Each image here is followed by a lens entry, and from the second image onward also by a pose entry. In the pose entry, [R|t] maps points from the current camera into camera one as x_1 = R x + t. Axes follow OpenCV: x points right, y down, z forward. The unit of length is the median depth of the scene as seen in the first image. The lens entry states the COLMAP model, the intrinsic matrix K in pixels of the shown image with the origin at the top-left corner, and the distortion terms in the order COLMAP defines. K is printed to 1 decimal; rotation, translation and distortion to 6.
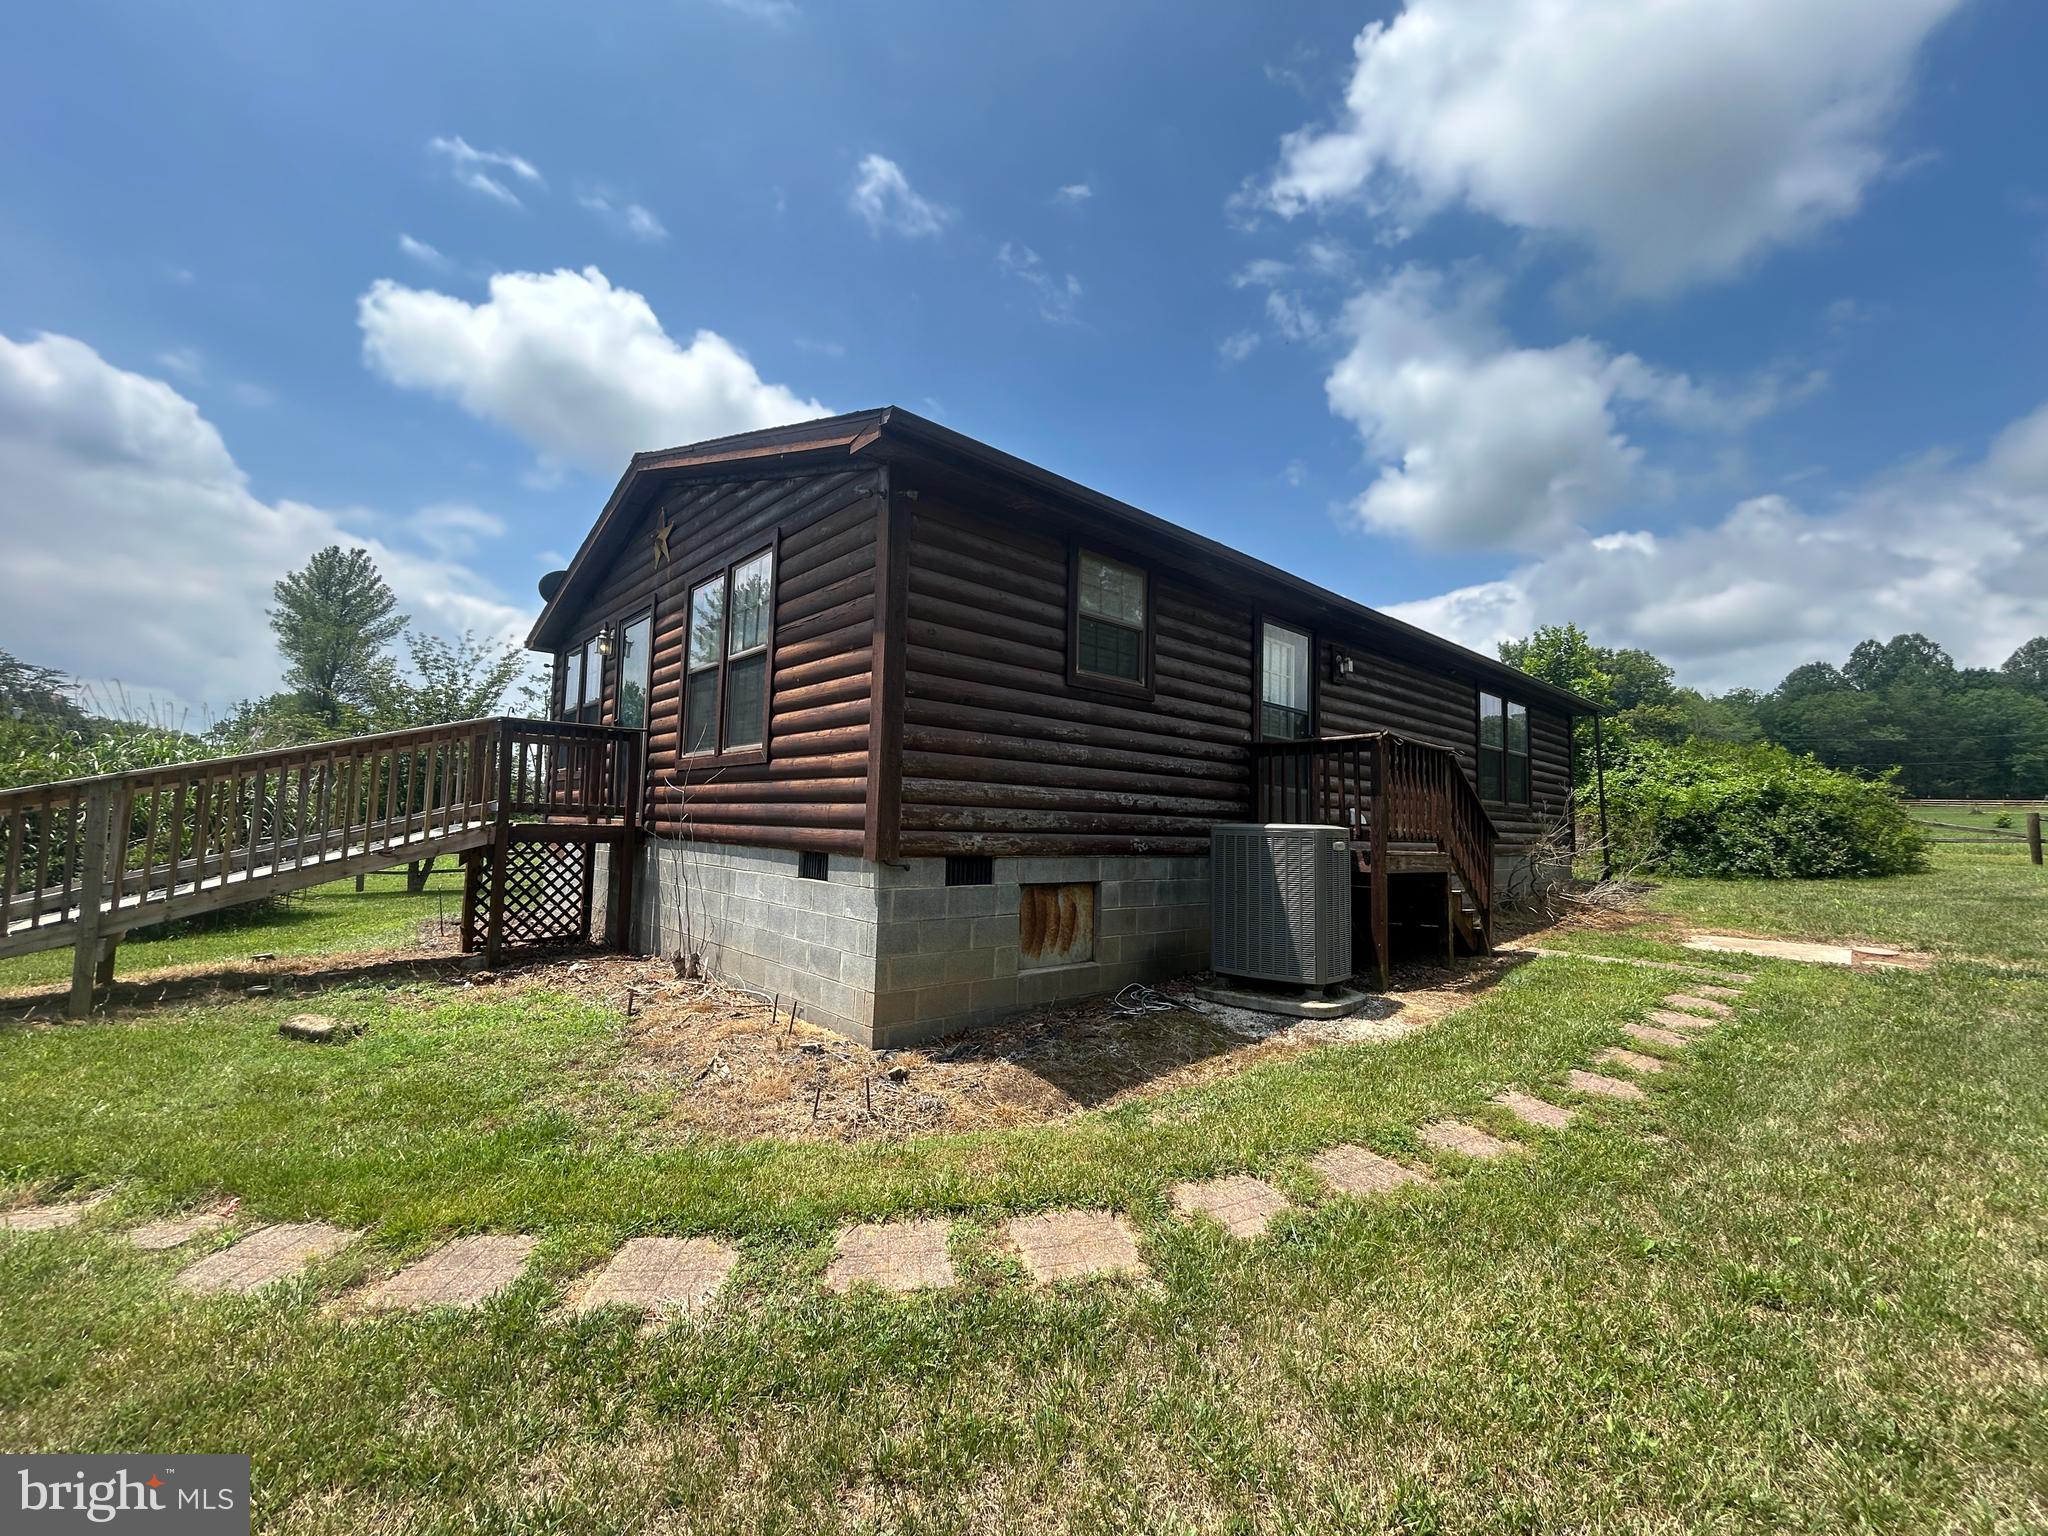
lens RADIAL K [[836.1, 0, 1077.0], [0, 836.1, 773.9], [0, 0, 1]] dist [-0.001359, -0.000483]
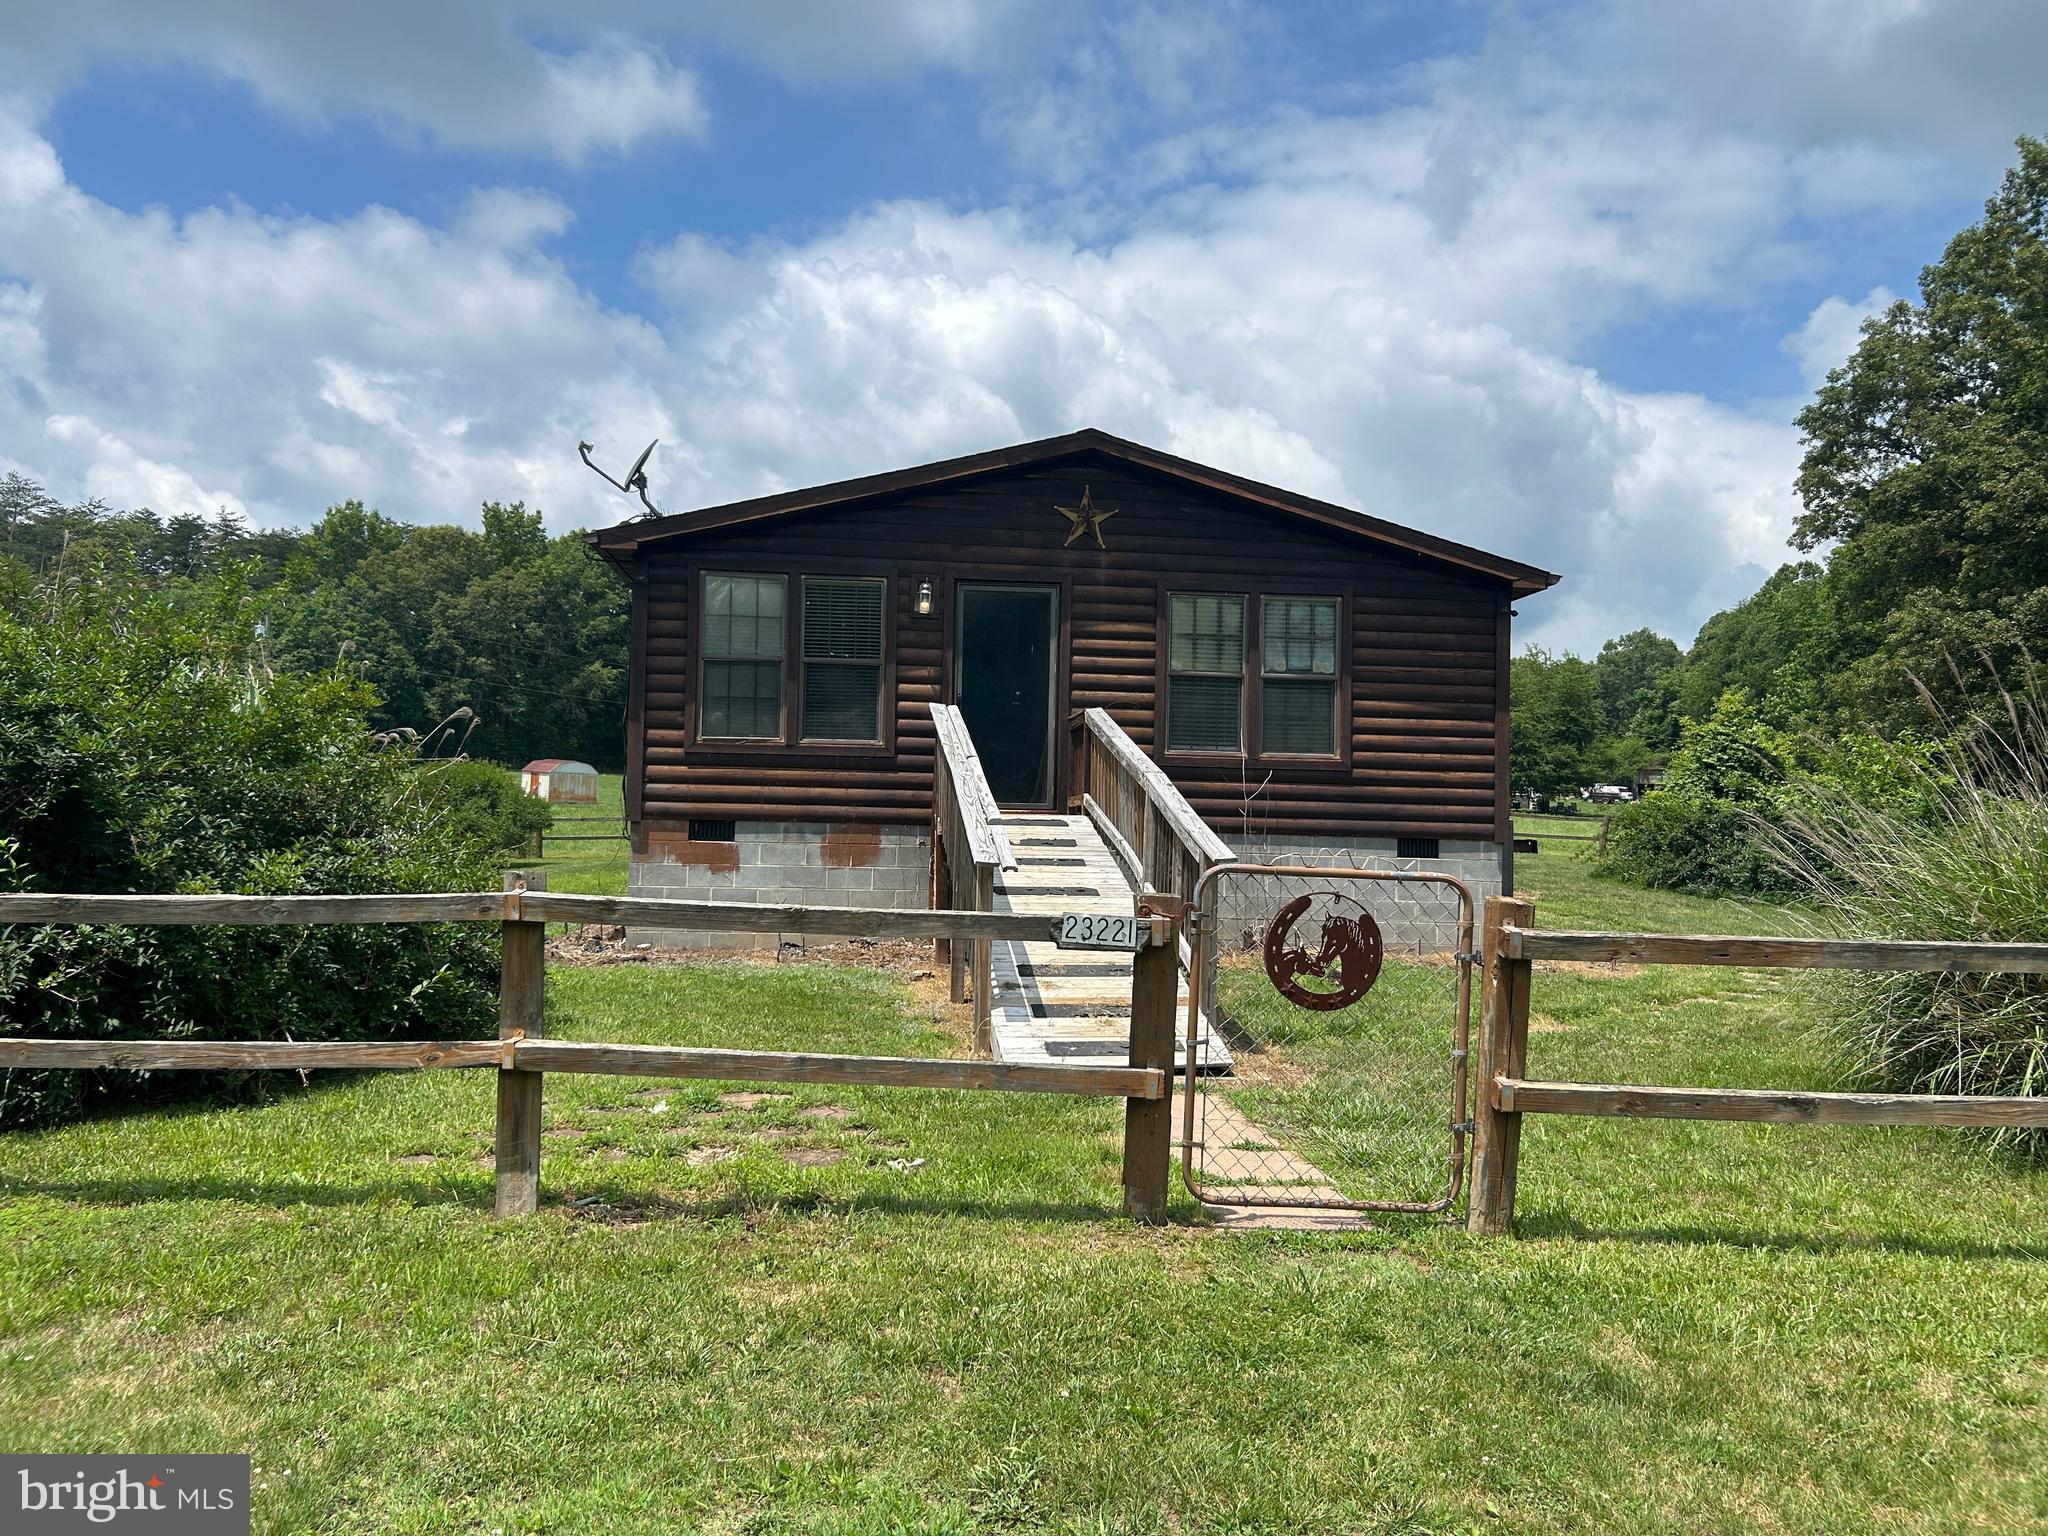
lens RADIAL K [[1563.8, 0, 1043.1], [0, 1563.8, 750.6], [0, 0, 1]] dist [0.047453, -0.043809]
pose [[0.593800, 0.033750, 0.803905, -0.349465], [-0.059256, 0.998241, 0.001860, -0.002854], [-0.802428, -0.048741, 0.594755, -0.007936]]
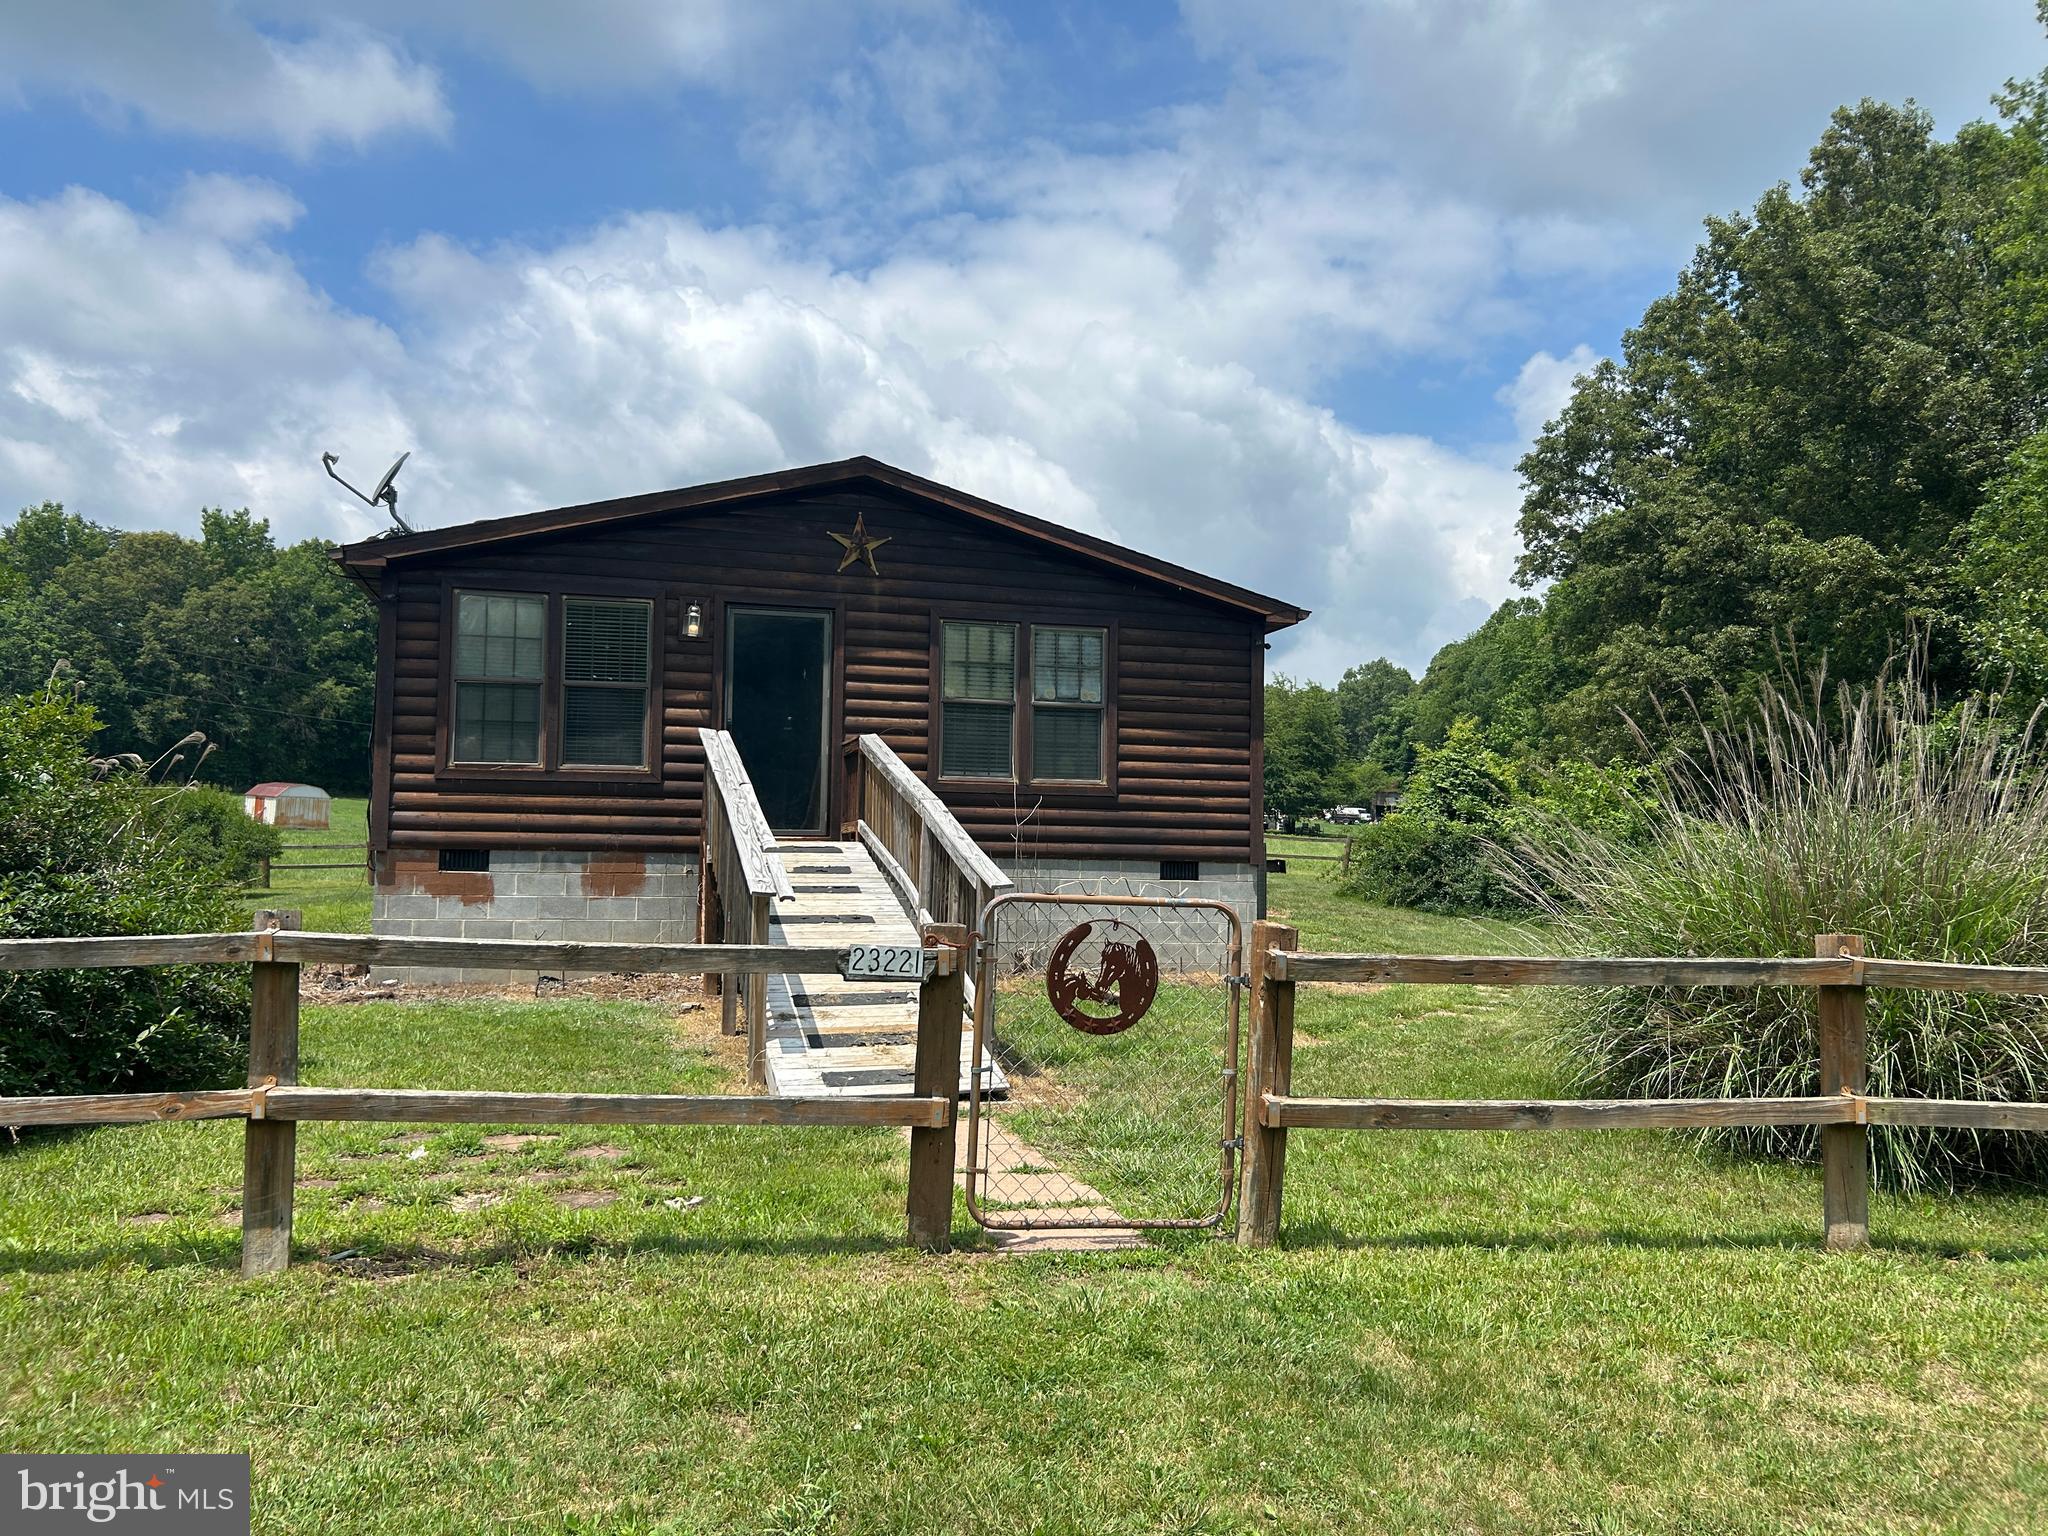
lens RADIAL K [[1563.8, 0, 1041.1], [0, 1563.8, 734.2], [0, 0, 1]] dist [0.047453, -0.043809]
pose [[0.465838, 0.056406, 0.883070, -0.352599], [-0.060404, 0.997665, -0.031861, -0.003544], [-0.882806, -0.038499, 0.468158, -0.007266]]
